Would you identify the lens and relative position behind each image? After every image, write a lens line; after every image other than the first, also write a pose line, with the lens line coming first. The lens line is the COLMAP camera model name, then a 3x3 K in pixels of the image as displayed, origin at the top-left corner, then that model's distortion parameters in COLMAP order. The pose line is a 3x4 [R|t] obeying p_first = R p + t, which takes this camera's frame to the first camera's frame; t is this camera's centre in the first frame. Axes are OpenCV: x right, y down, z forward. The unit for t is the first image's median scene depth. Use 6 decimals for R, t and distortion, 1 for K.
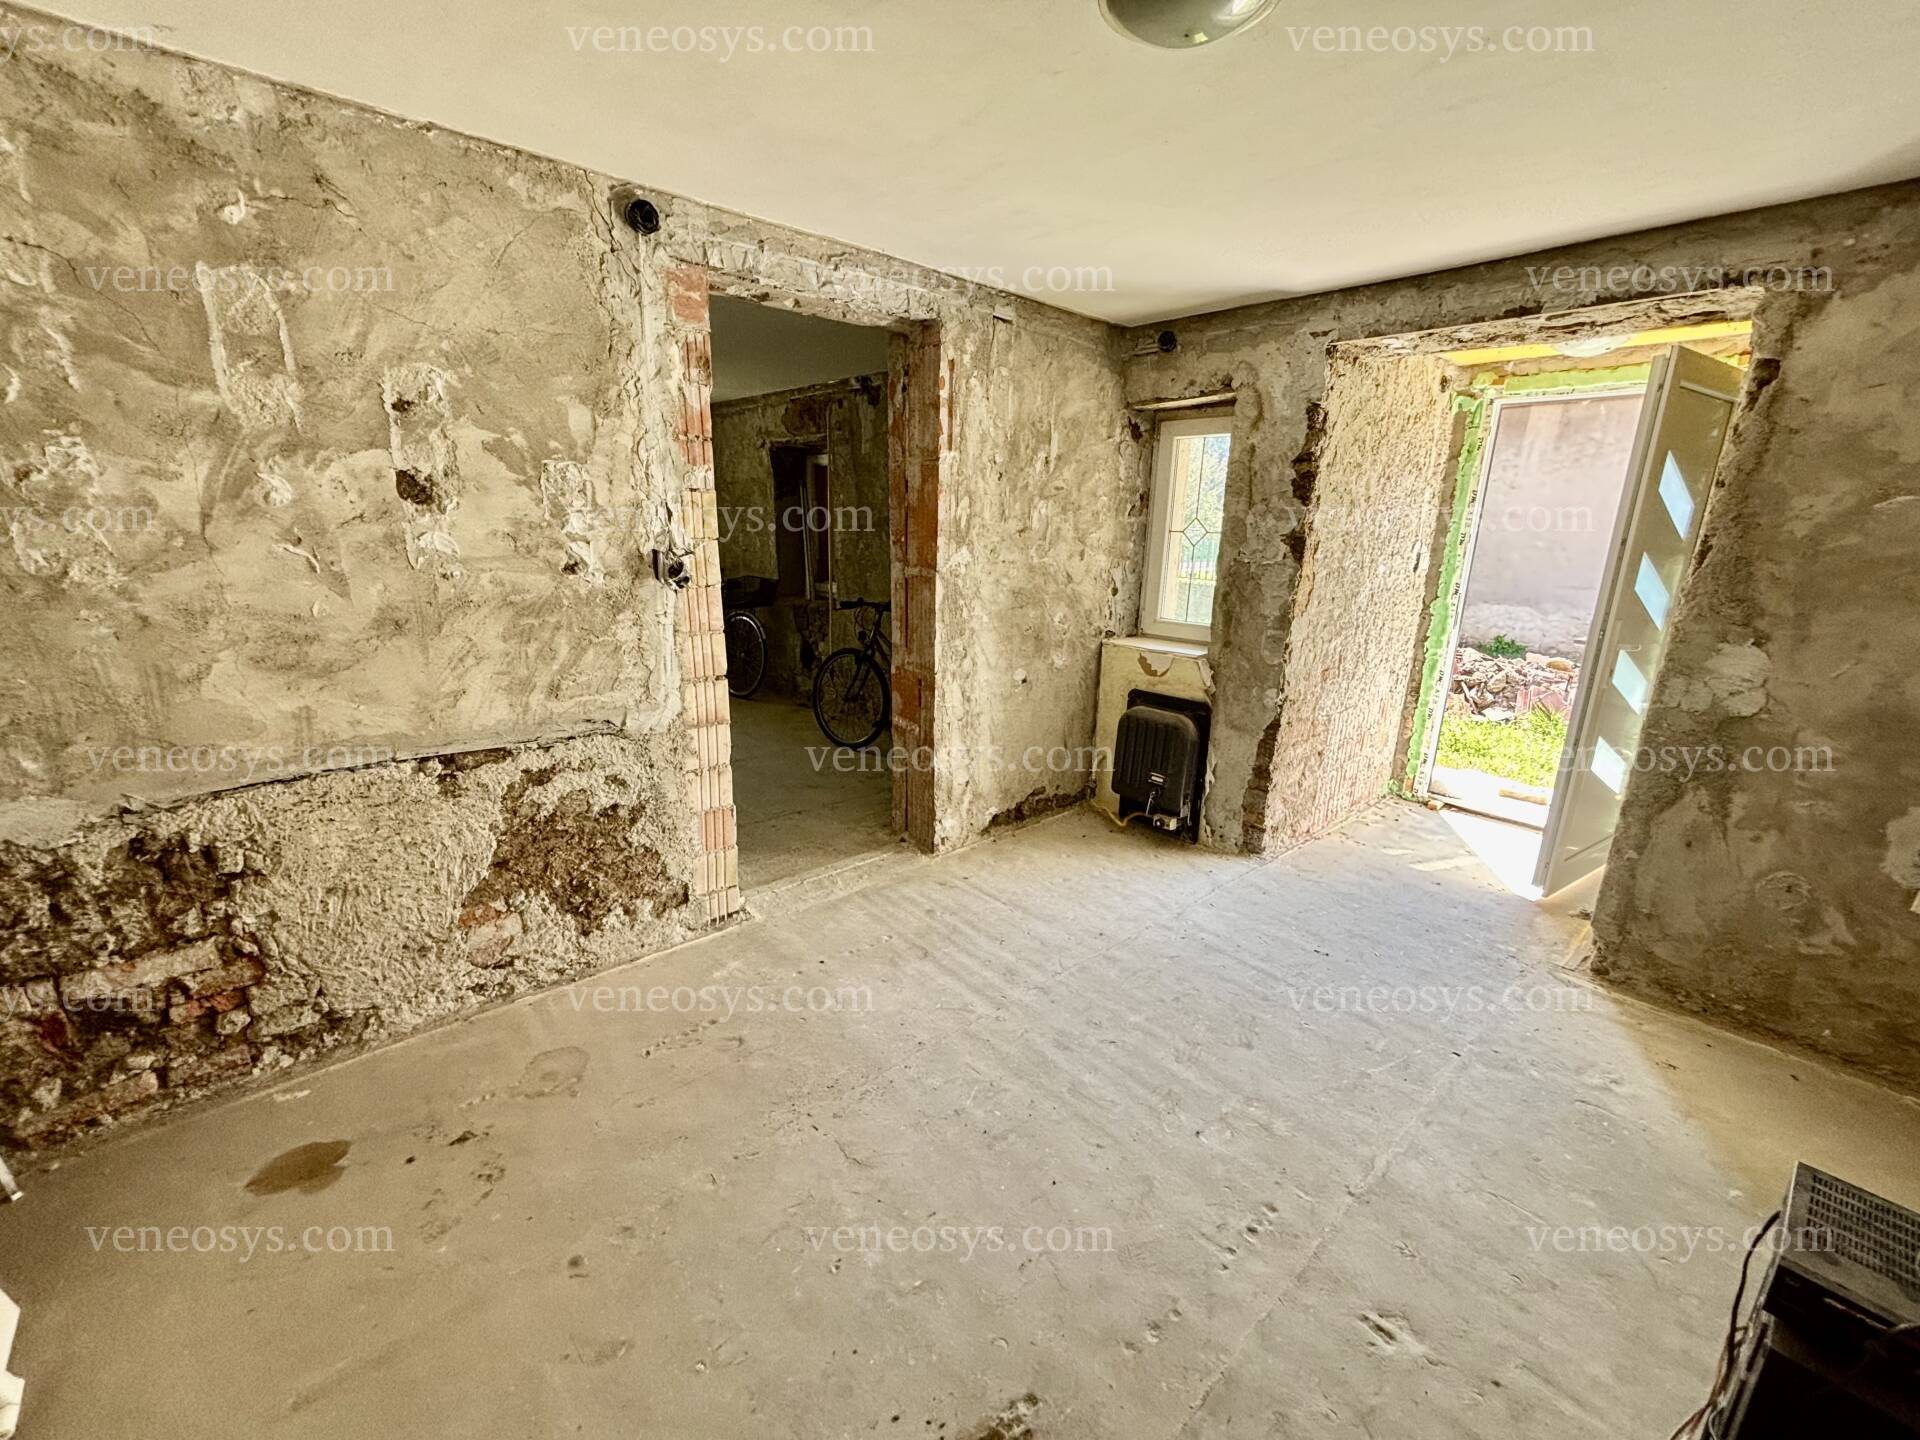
lens RADIAL K [[767.3, 0, 954.0], [0, 767.3, 720.1], [0, 0, 1]] dist [-0.001218, 0.000587]
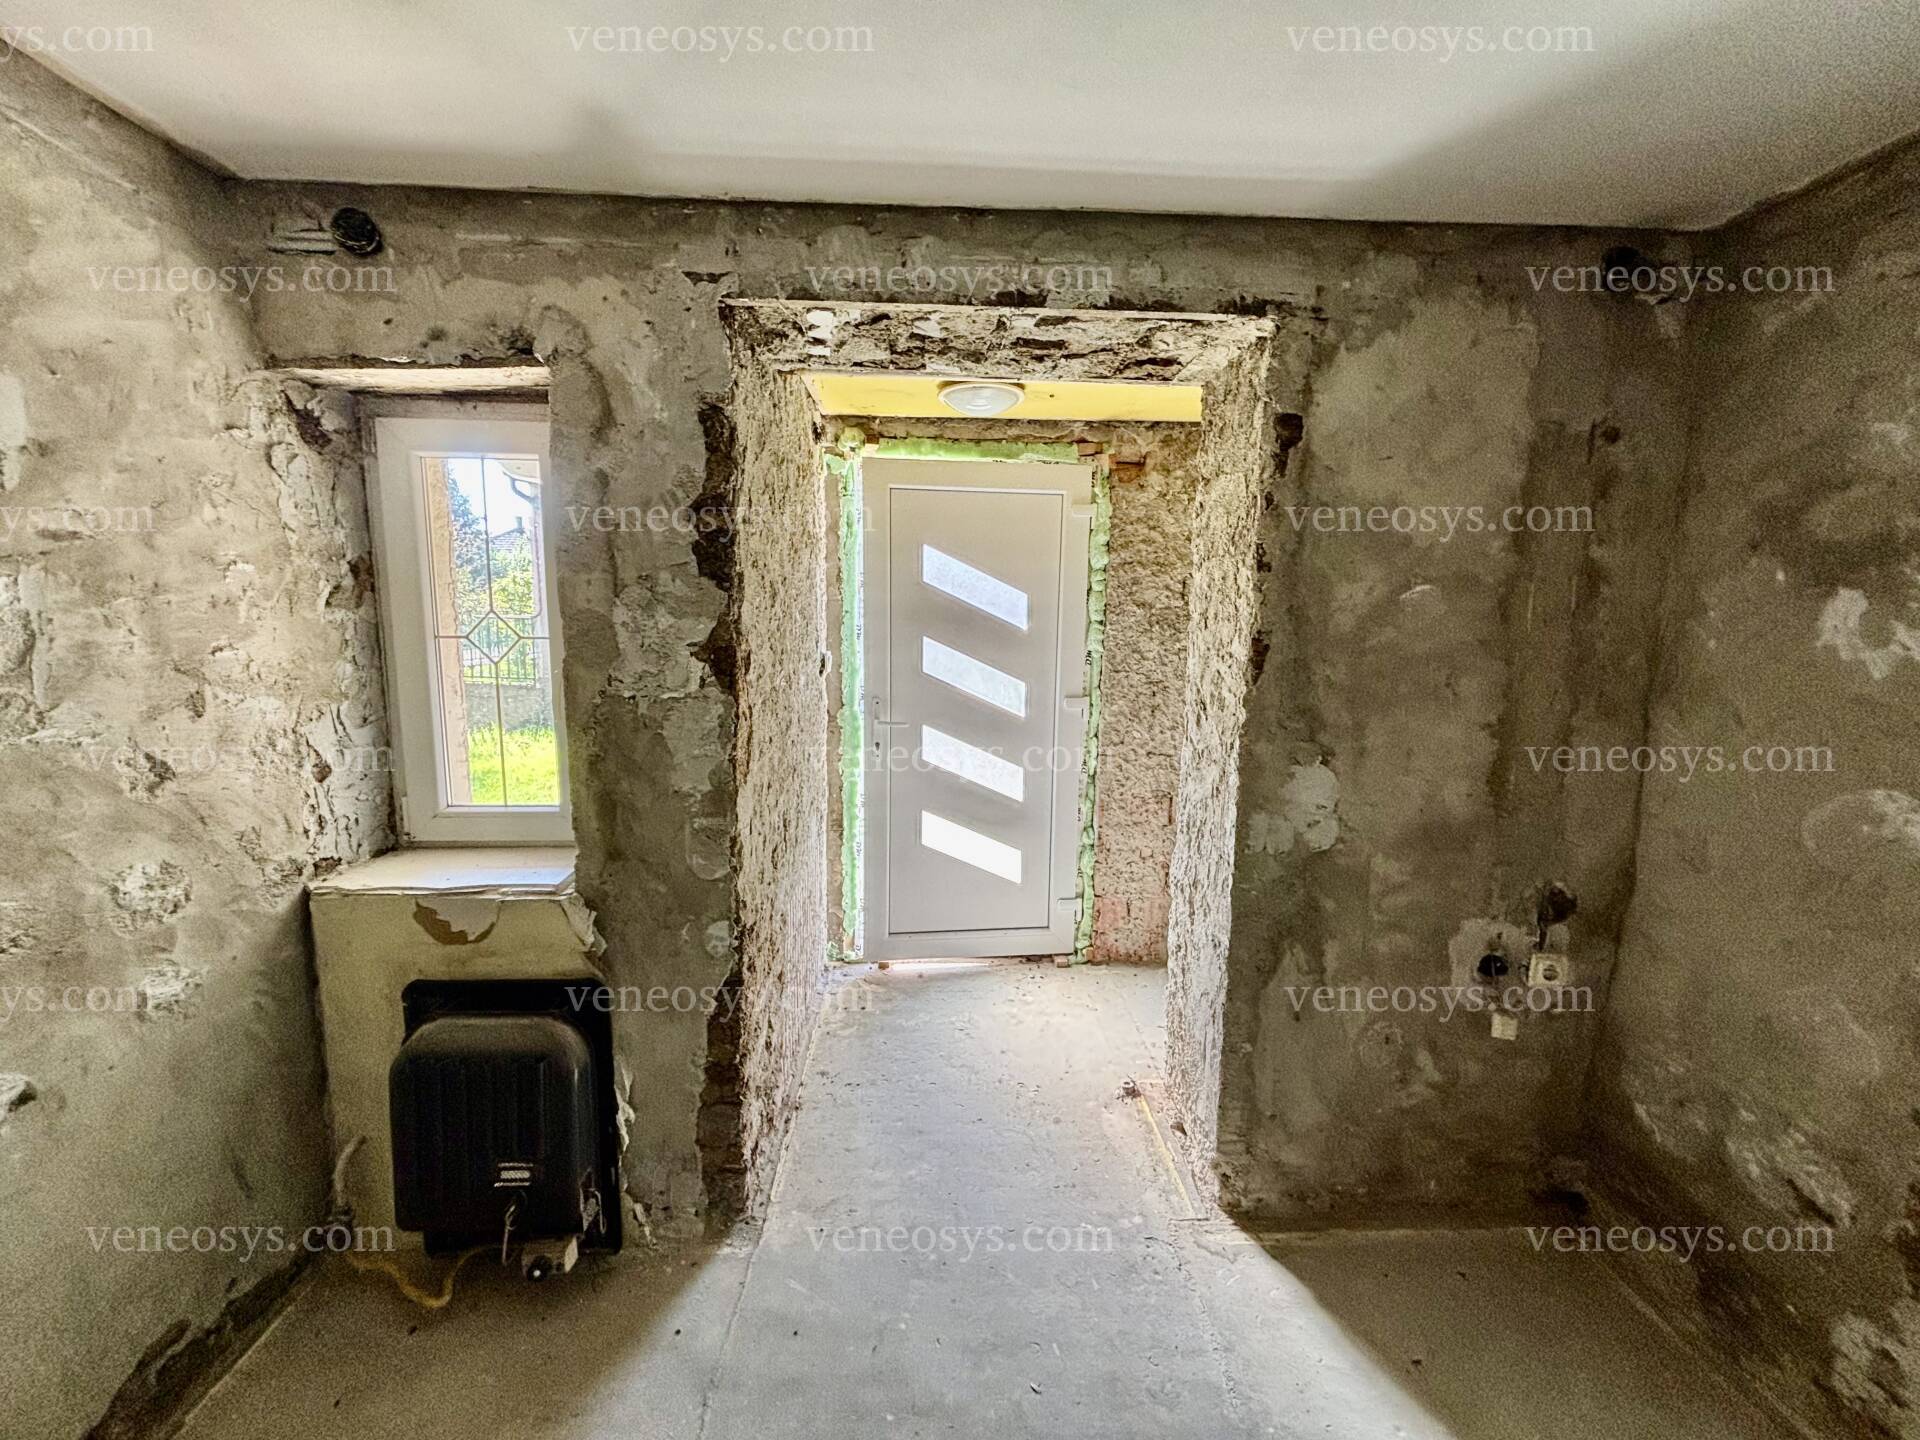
lens RADIAL K [[767.3, 0, 954.0], [0, 767.3, 720.1], [0, 0, 1]] dist [-0.001218, 0.000587]
pose [[0.635236, -0.121608, 0.762684, 0.161450], [0.199423, 0.979864, -0.009862, -0.181686], [-0.746127, 0.158361, 0.646696, 0.650234]]
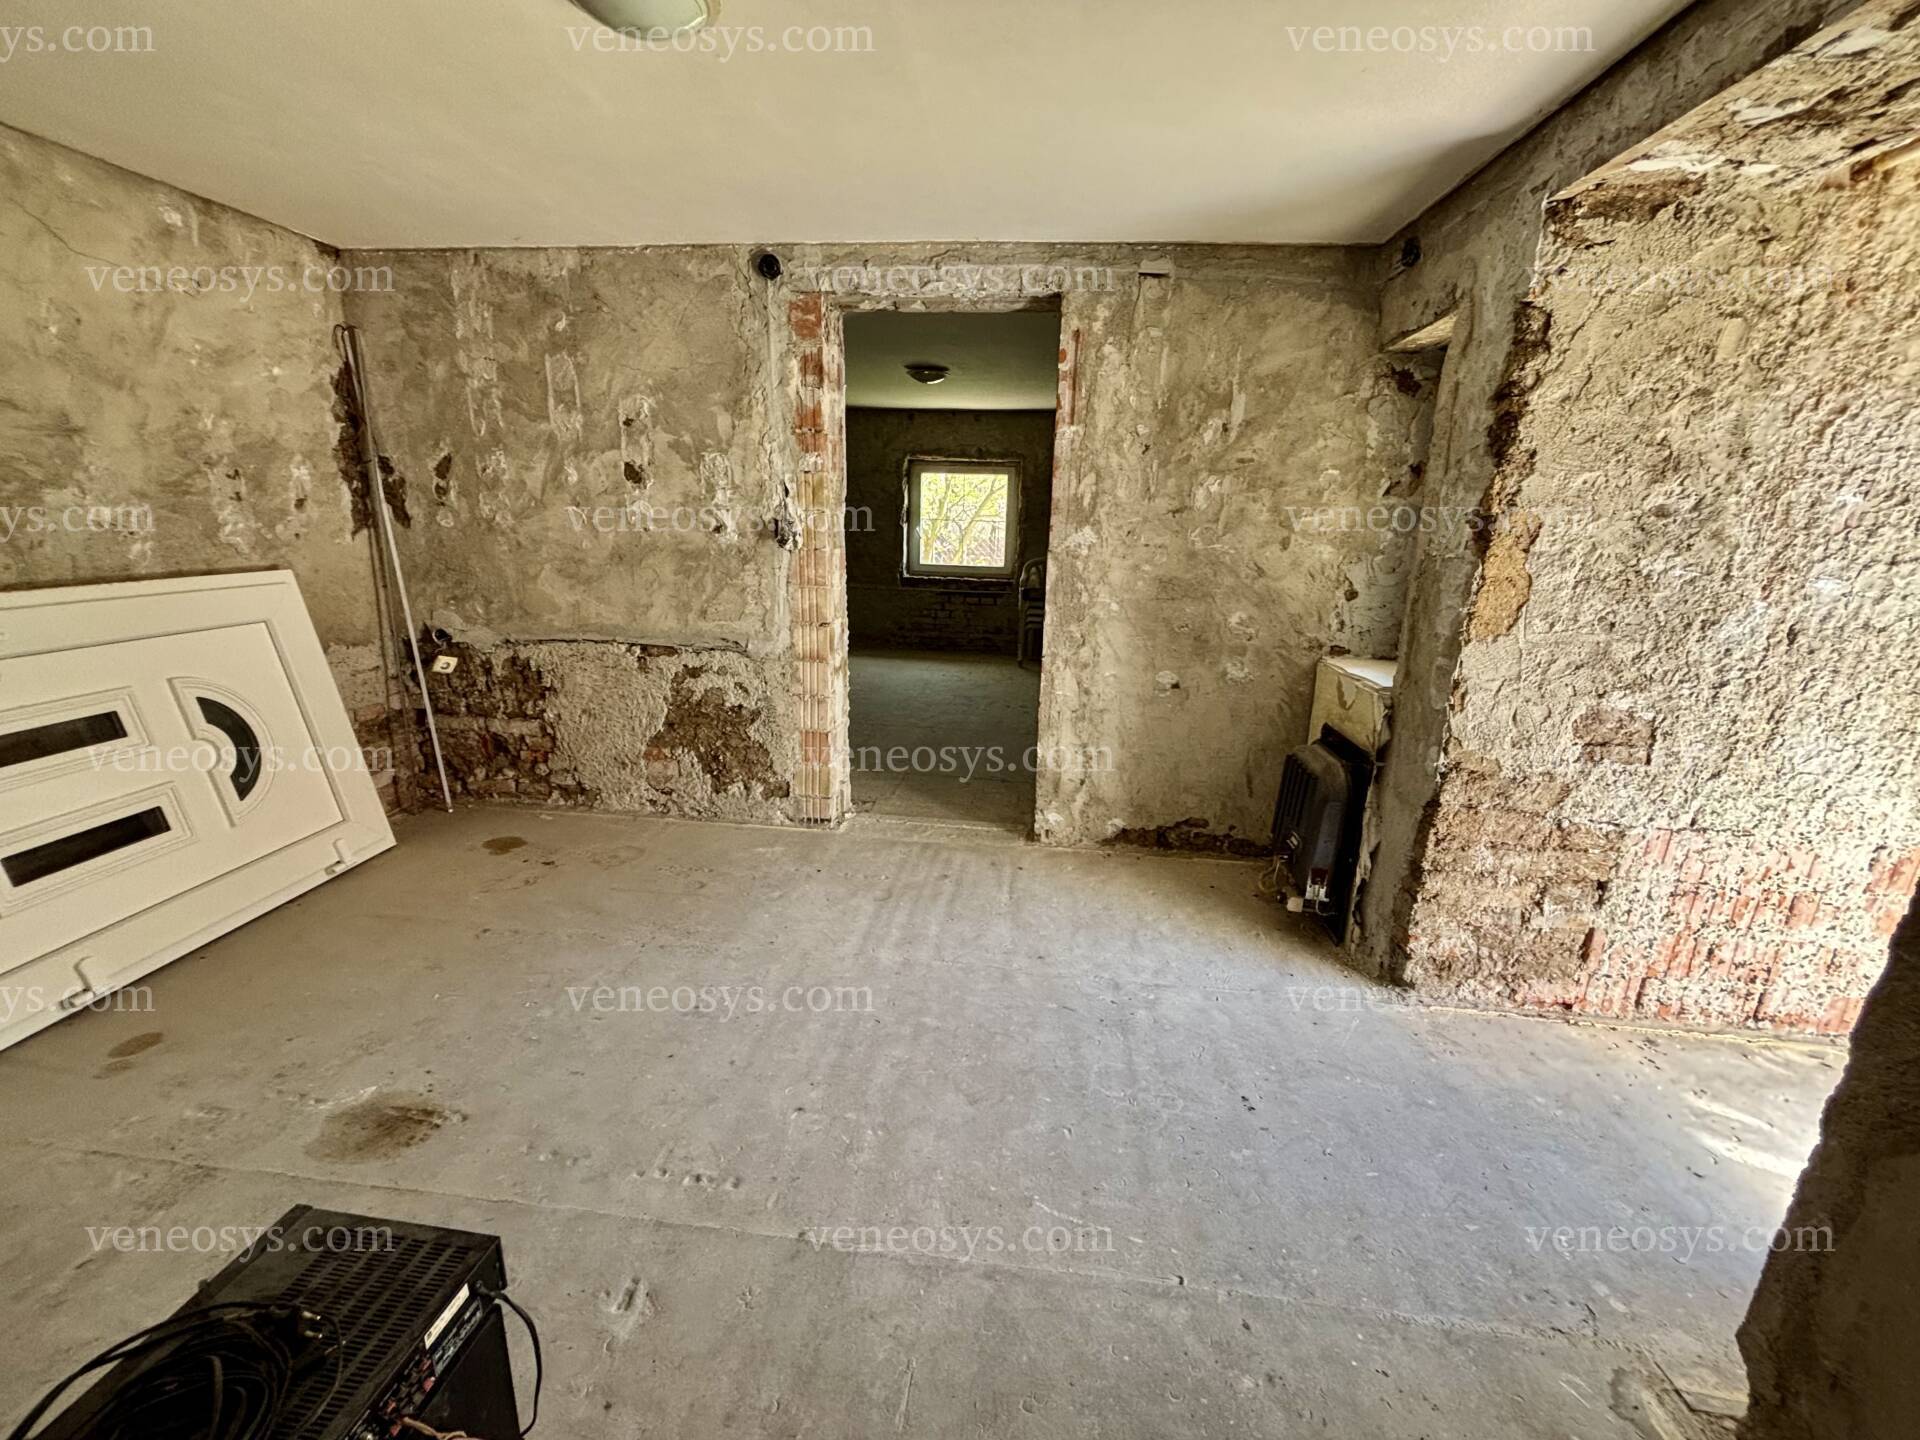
lens RADIAL K [[778.9, 0, 960.0], [0, 778.9, 720.0], [0, 0, 1]] dist [-0.005646, -0.000110]
pose [[0.674818, 0.187377, -0.713800, 0.787430], [-0.200912, 0.977342, 0.066618, -0.033200], [0.710109, 0.098456, 0.697174, 0.307969]]
